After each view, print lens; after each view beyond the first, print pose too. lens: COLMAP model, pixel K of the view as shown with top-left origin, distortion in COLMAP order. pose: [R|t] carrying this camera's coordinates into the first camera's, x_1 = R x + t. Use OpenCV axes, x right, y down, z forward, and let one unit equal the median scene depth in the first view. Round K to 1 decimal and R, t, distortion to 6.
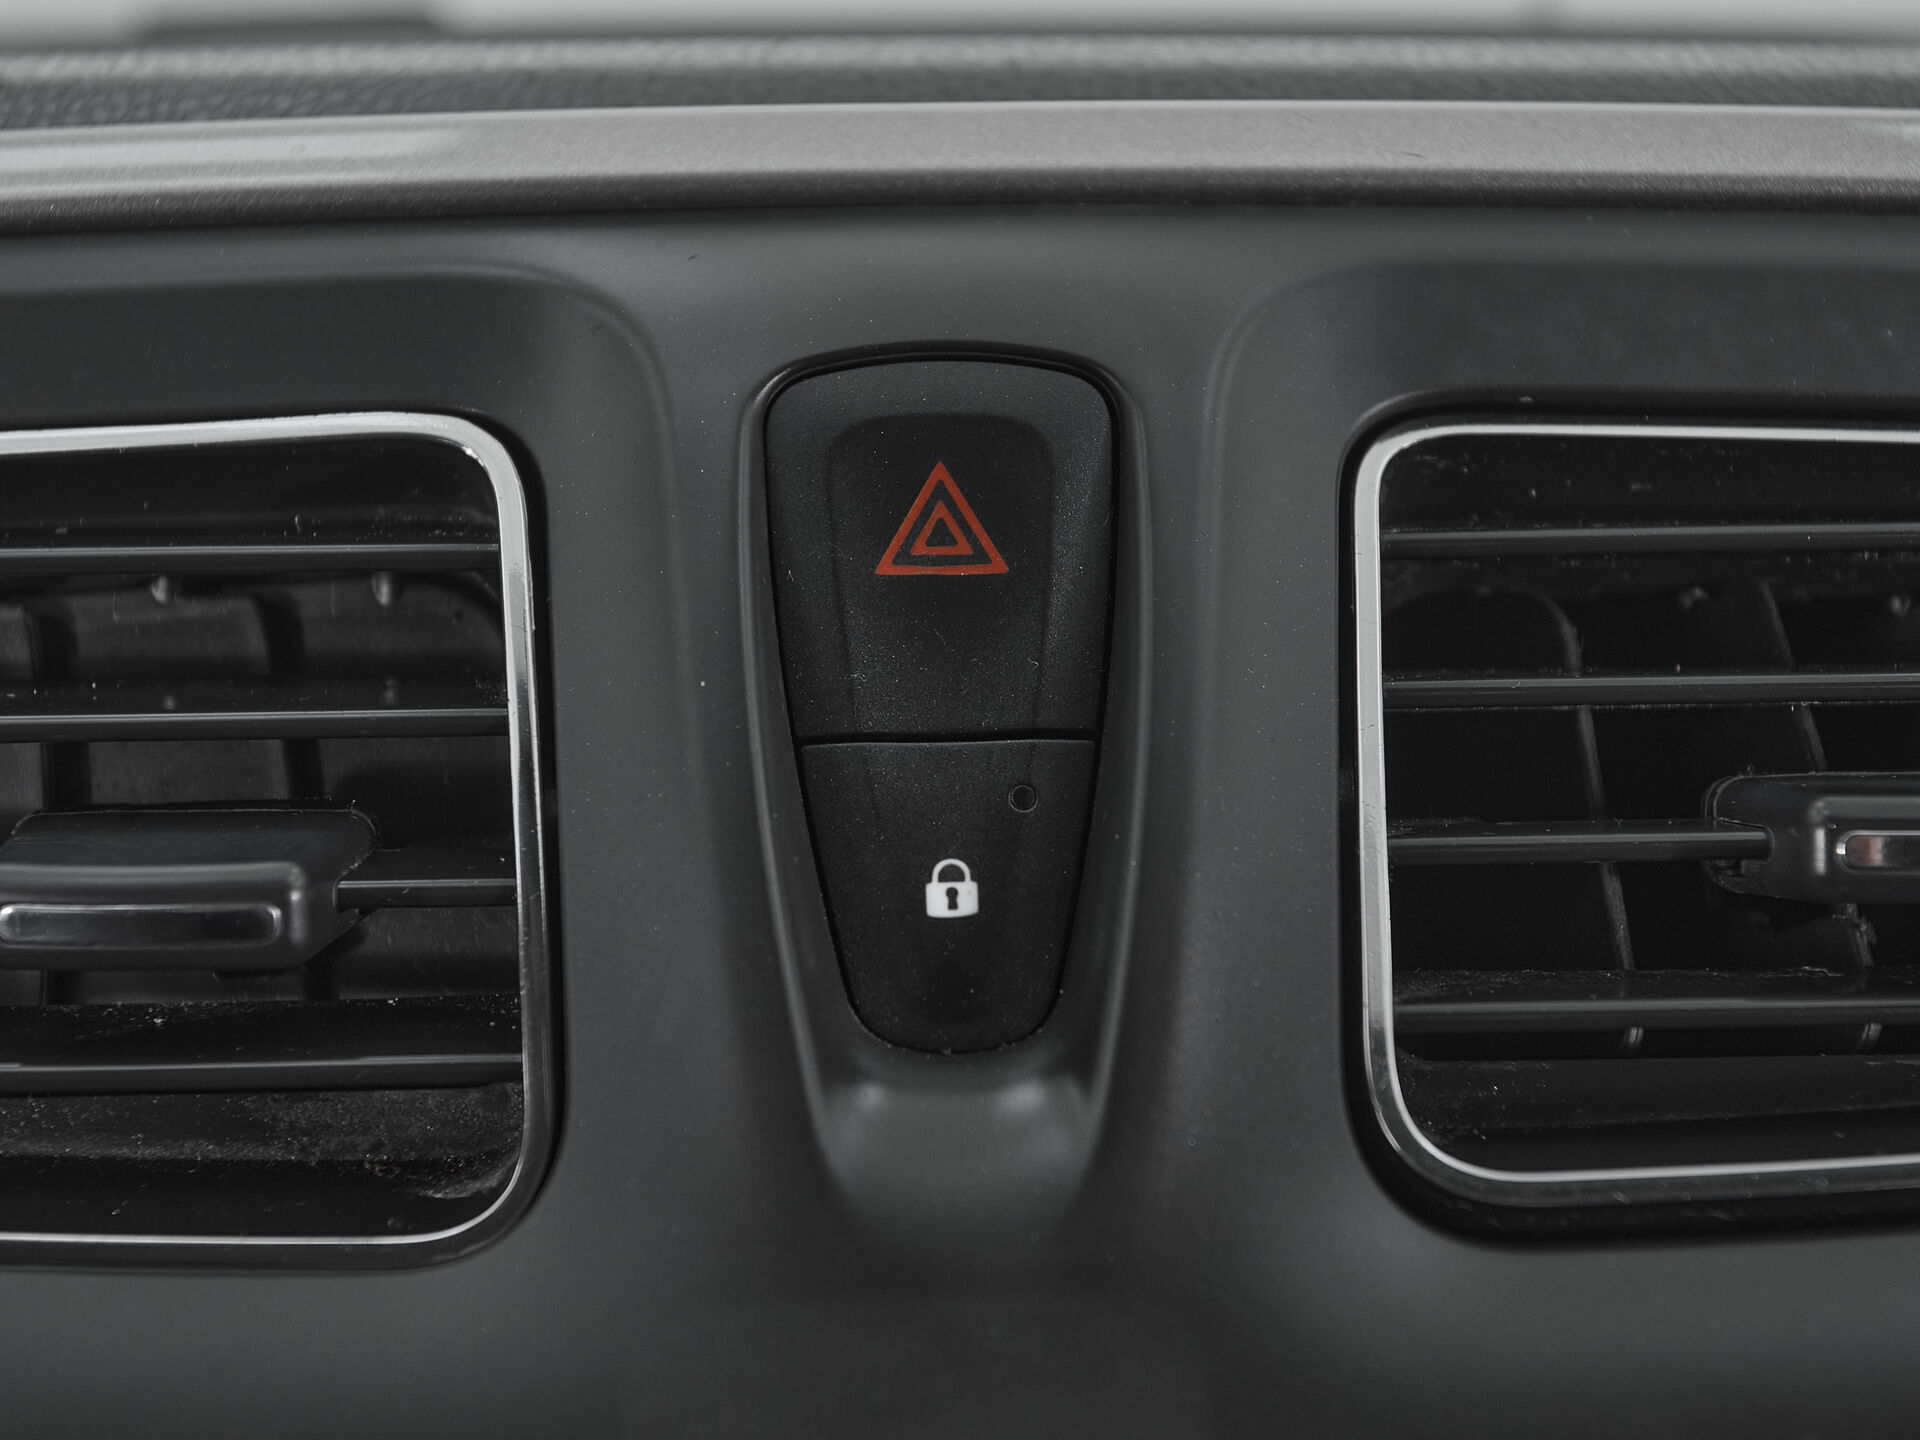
lens RADIAL K [[2511.3, 0, 960.0], [0, 2511.3, 720.0], [0, 0, 1]] dist [0.308793, 0.000466]
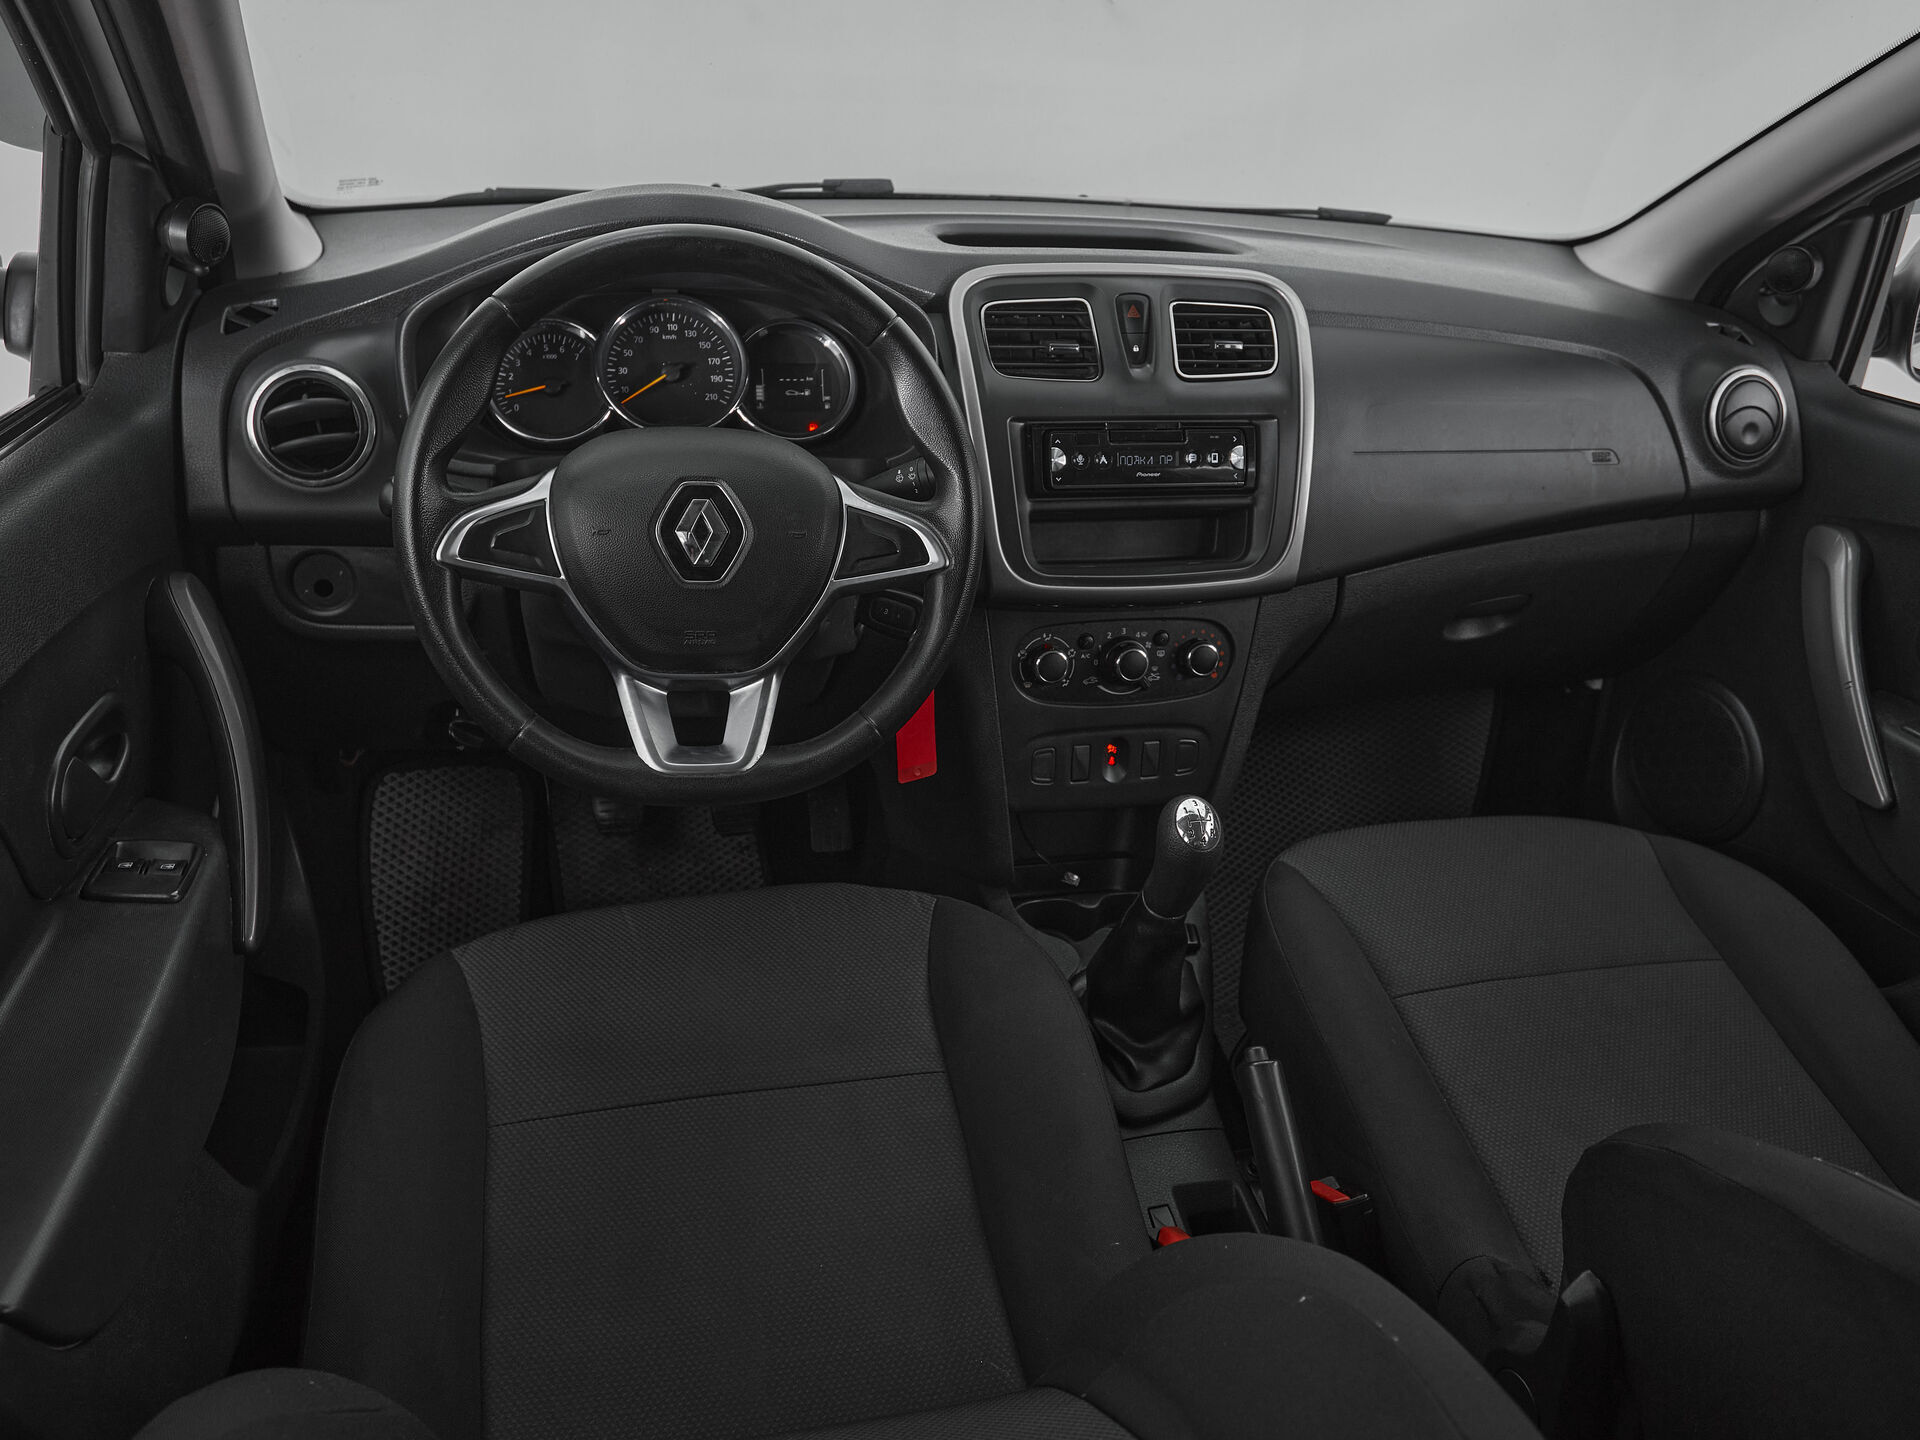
lens RADIAL K [[1457.4, 0, 960.0], [0, 1457.4, 720.0], [0, 0, 1]] dist [-0.064354, 0.061177]
pose [[0.977022, -0.037215, 0.209866, -1.973557], [-0.016288, 0.968723, 0.247608, 0.079597], [-0.212517, -0.245337, 0.945857, -4.760480]]
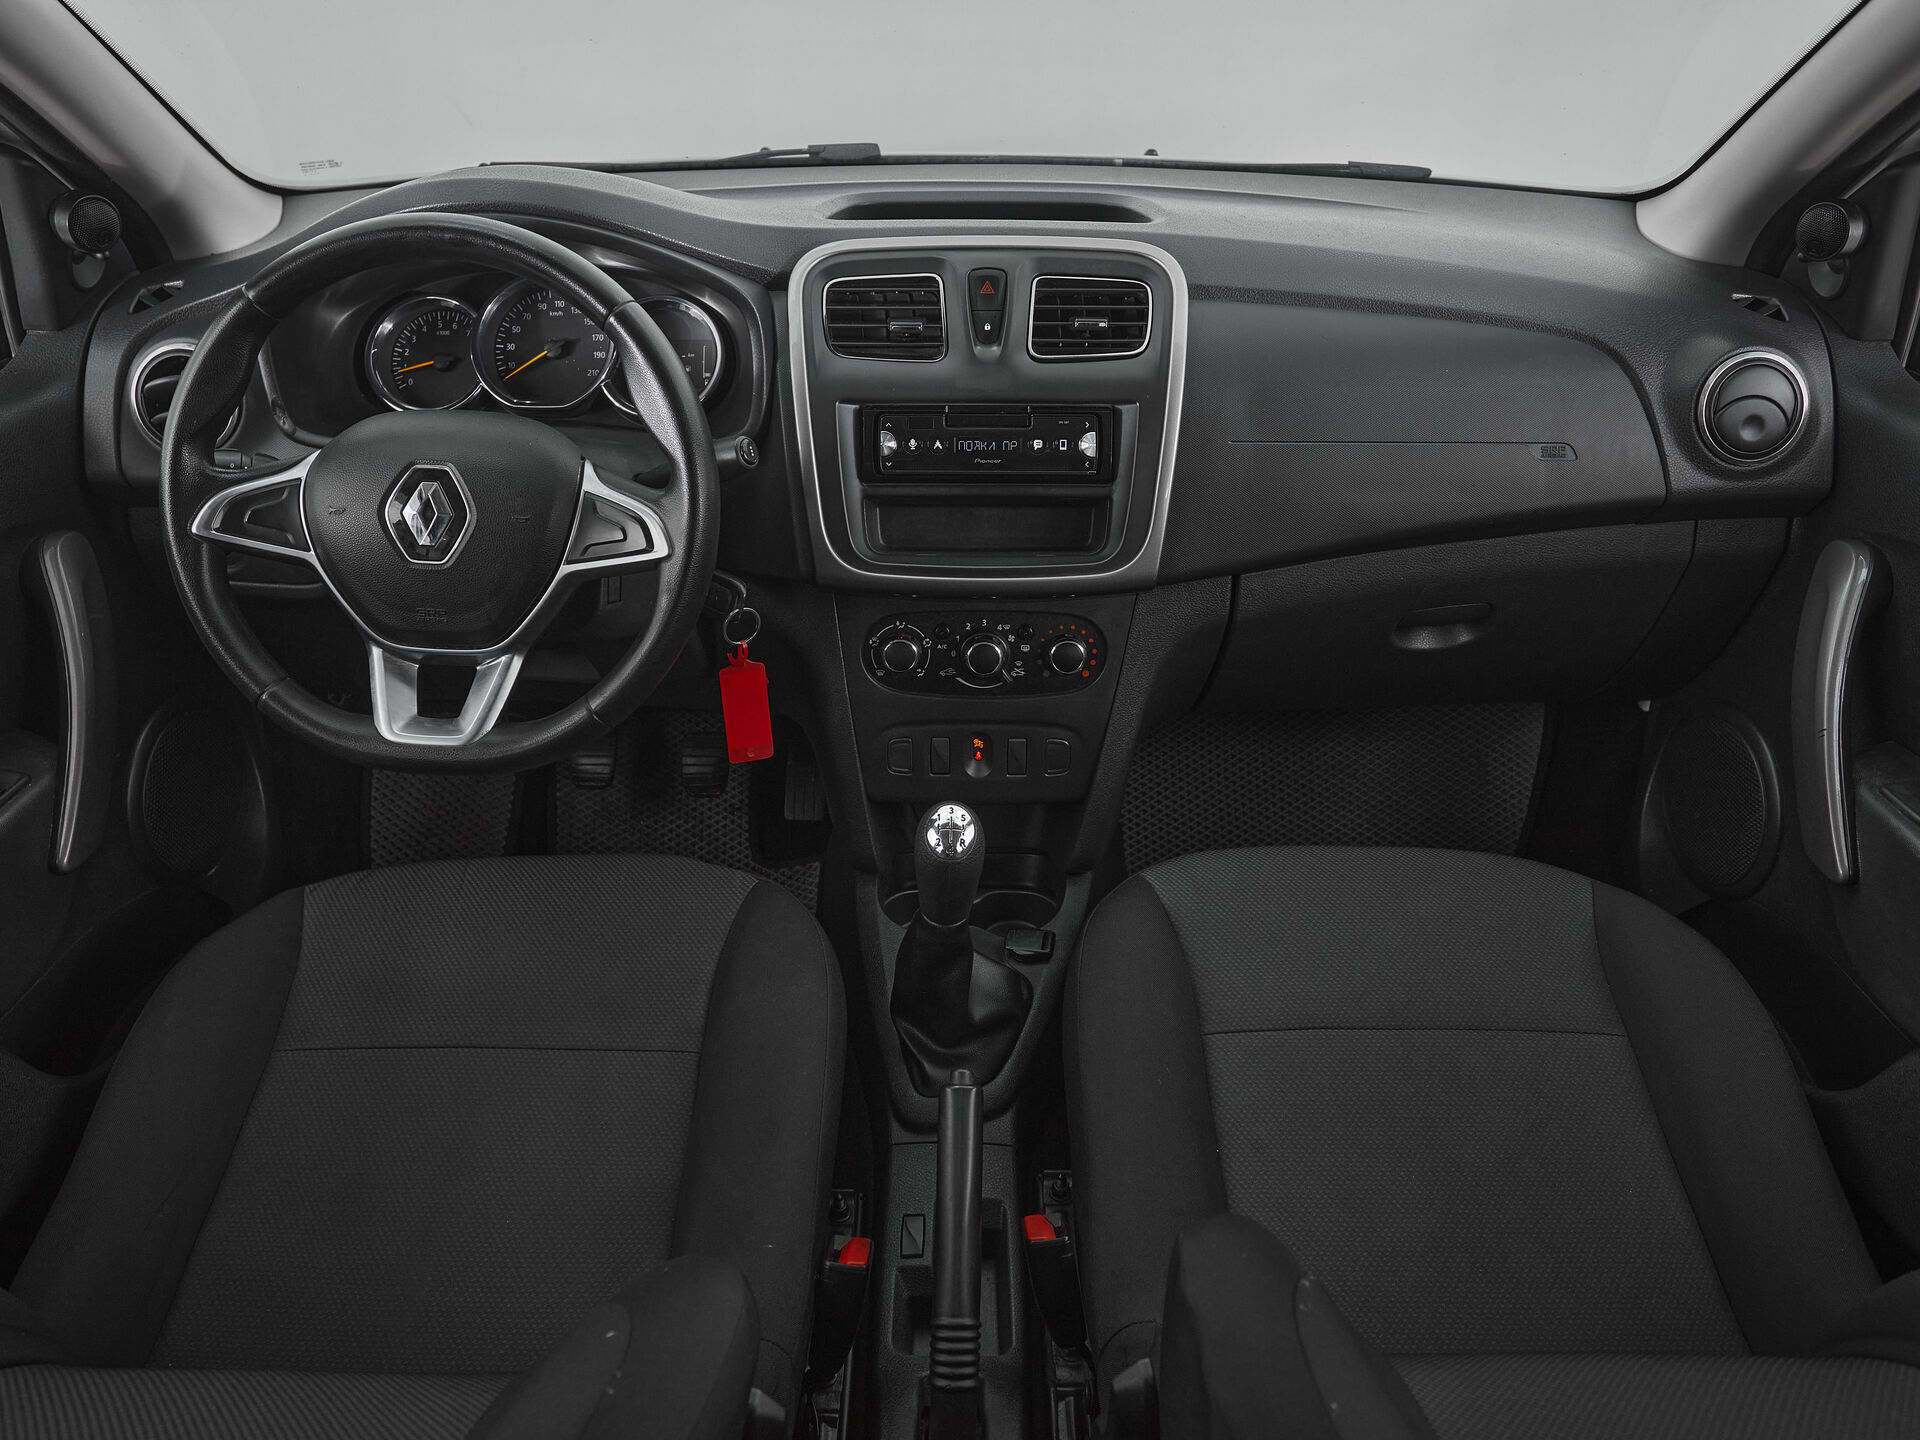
lens RADIAL K [[1466.5, 0, 953.5], [0, 1466.5, 746.6], [0, 0, 1]] dist [-0.068074, 0.070007]
pose [[0.999184, 0.026234, -0.030718, 0.080537], [-0.015809, 0.953719, 0.300284, -0.077154], [0.037174, -0.299553, 0.953355, -4.822395]]
